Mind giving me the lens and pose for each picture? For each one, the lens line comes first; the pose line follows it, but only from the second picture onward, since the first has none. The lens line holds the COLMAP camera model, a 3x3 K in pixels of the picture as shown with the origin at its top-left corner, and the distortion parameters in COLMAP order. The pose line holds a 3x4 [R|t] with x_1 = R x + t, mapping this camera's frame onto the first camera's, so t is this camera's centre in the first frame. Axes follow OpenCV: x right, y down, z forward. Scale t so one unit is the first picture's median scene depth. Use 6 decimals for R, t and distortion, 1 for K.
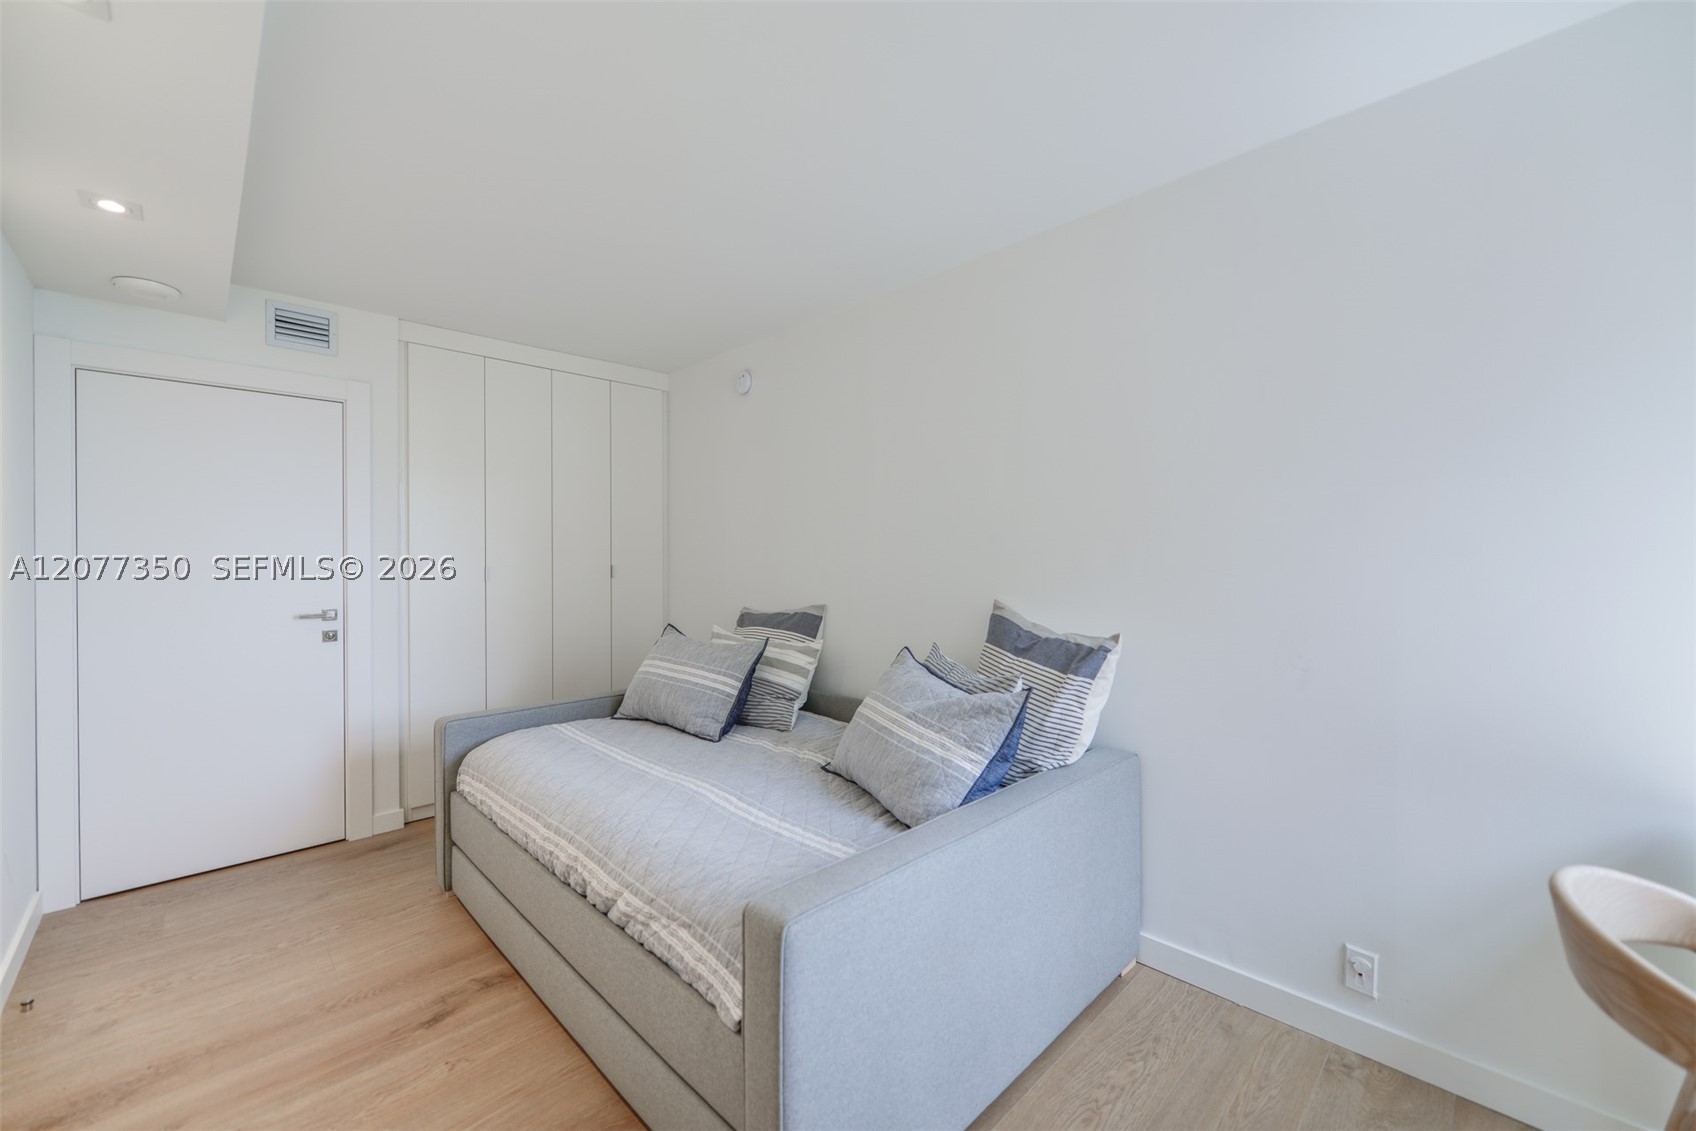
lens RADIAL K [[673.9, 0, 851.0], [0, 673.9, 561.6], [0, 0, 1]] dist [0.000471, 0.000020]
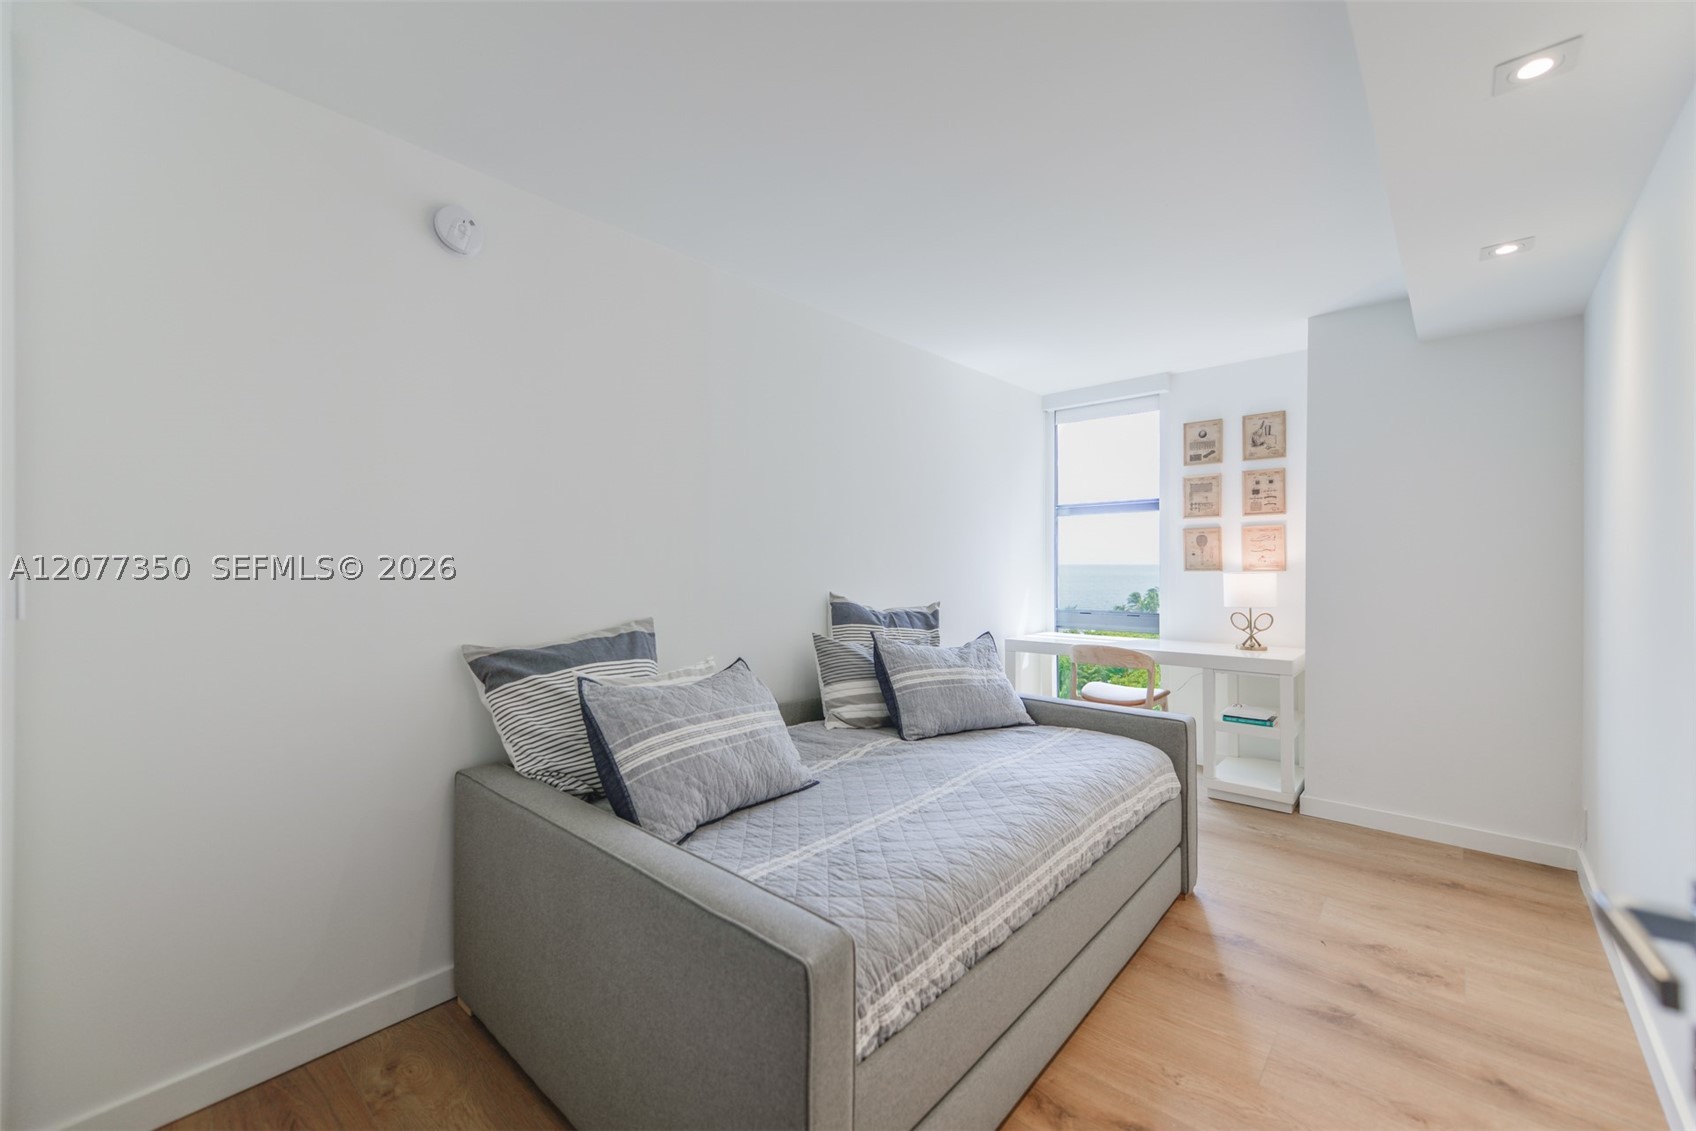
lens RADIAL K [[673.9, 0, 851.0], [0, 673.9, 561.6], [0, 0, 1]] dist [0.000471, 0.000020]
pose [[-0.061243, 0.003085, 0.998118, -1.383928], [0.010046, 0.999946, -0.002474, 0.005733], [-0.998072, 0.009876, -0.061271, 1.373297]]
